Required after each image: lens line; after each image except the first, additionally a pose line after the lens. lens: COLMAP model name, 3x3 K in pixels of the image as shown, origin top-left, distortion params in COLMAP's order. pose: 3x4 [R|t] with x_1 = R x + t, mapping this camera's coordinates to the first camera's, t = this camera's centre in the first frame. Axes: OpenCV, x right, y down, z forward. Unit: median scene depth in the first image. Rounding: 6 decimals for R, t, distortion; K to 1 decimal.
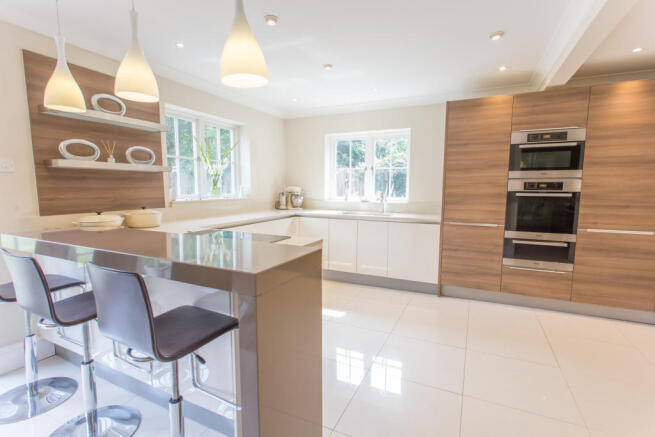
lens RADIAL K [[314.4, 0, 325.9], [0, 314.4, 220.0], [0, 0, 1]] dist [0.001336, 0.001113]
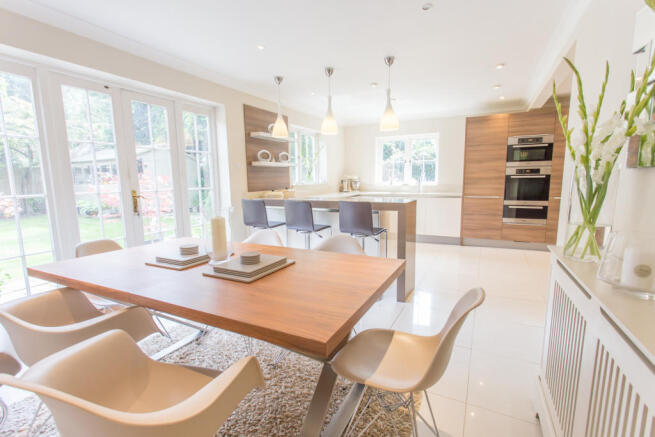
lens RADIAL K [[314.4, 0, 325.9], [0, 314.4, 220.4], [0, 0, 1]] dist [0.001336, 0.001113]
pose [[0.999409, -0.013161, -0.031764, -0.279561], [0.014110, 0.999456, 0.029814, 0.077024], [0.031354, -0.030245, 0.999051, -0.618047]]
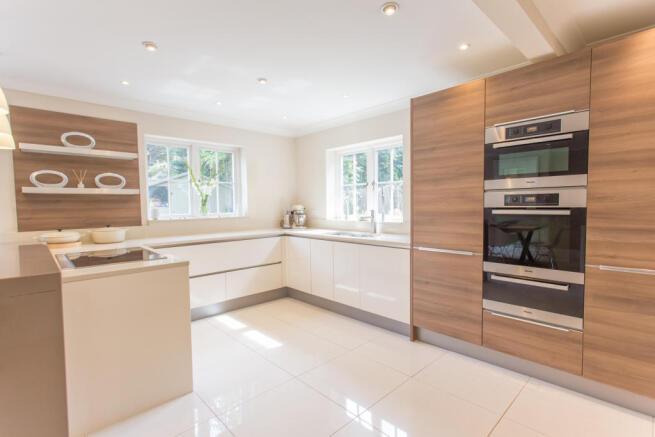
lens RADIAL K [[314.4, 0, 321.8], [0, 314.4, 220.3], [0, 0, 1]] dist [0.001336, 0.001113]
pose [[0.933022, 0.002668, -0.359810, 0.496519], [-0.022627, 0.998428, -0.051271, -0.016153], [0.359108, 0.055978, 0.931616, 0.184446]]
